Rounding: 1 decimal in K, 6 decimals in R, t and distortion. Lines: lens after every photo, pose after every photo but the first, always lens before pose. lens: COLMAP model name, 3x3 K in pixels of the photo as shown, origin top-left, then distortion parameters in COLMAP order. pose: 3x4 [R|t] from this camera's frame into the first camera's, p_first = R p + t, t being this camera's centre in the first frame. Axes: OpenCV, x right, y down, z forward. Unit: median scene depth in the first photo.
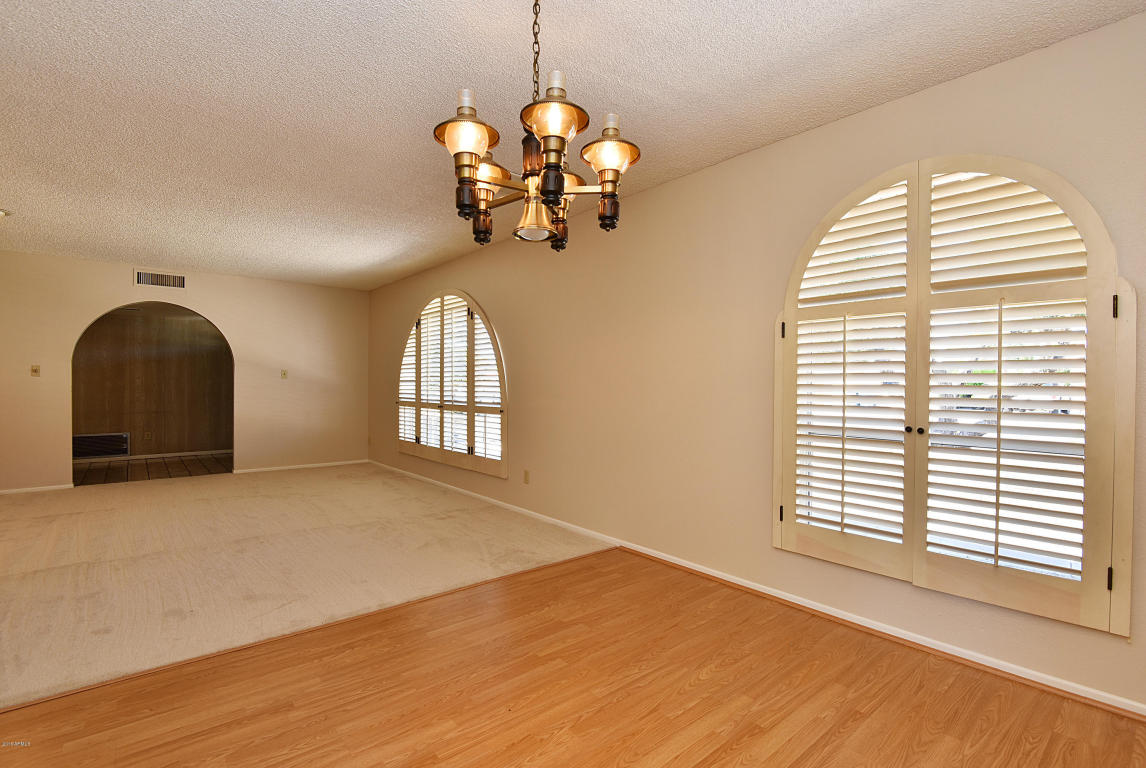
lens RADIAL K [[533.4, 0, 569.5], [0, 533.4, 387.1], [0, 0, 1]] dist [-0.018601, -0.000281]
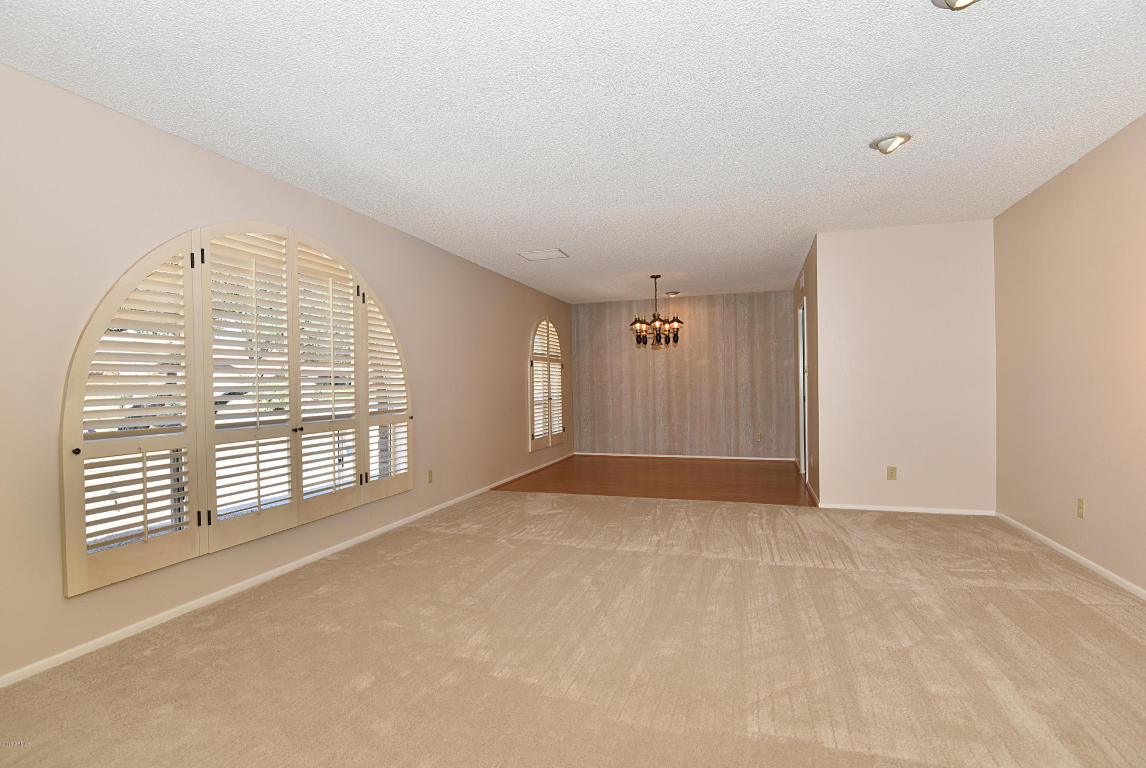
lens RADIAL K [[533.4, 0, 569.5], [0, 533.4, 387.1], [0, 0, 1]] dist [-0.018601, -0.000281]
pose [[-0.524123, -0.005811, 0.851623, -0.860626], [0.010962, 0.999848, 0.013569, -0.013950], [-0.851572, 0.016448, -0.523979, 1.013174]]
